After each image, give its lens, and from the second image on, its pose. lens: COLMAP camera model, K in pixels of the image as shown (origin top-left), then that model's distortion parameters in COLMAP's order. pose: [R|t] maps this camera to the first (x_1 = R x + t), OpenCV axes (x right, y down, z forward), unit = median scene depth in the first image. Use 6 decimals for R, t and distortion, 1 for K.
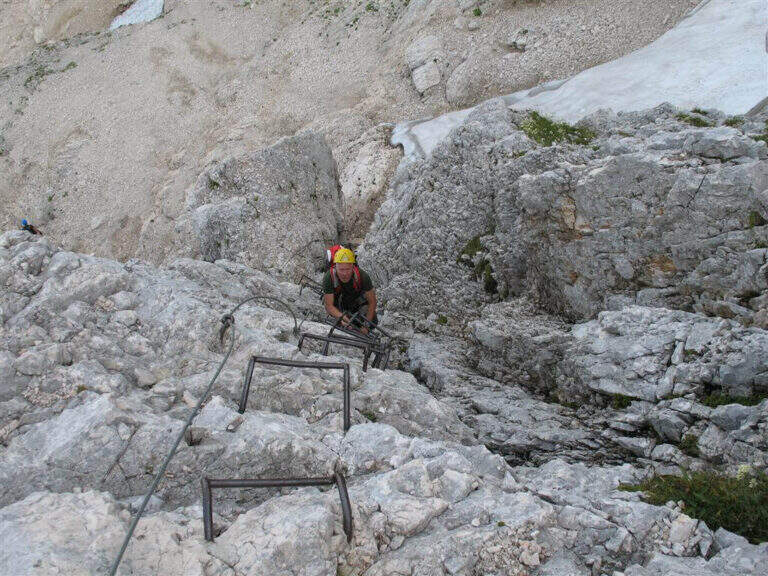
lens RADIAL K [[874.7, 0, 384.0], [0, 874.7, 288.0], [0, 0, 1]] dist [-0.159270, 0.169137]
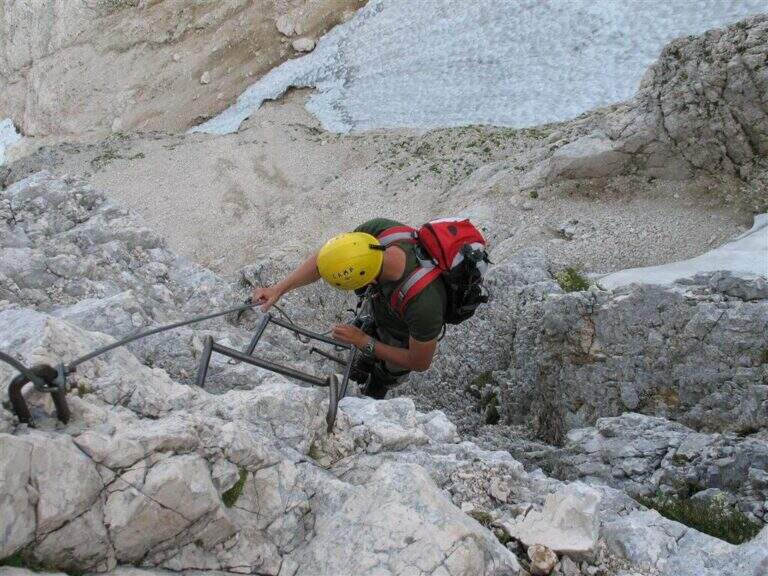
lens RADIAL K [[874.7, 0, 384.0], [0, 874.7, 288.0], [0, 0, 1]] dist [-0.159270, 0.169137]
pose [[0.970759, 0.236798, -0.039417, 0.008409], [-0.240001, 0.953847, -0.180489, 0.107984], [-0.005142, 0.184672, 0.982787, -0.014512]]
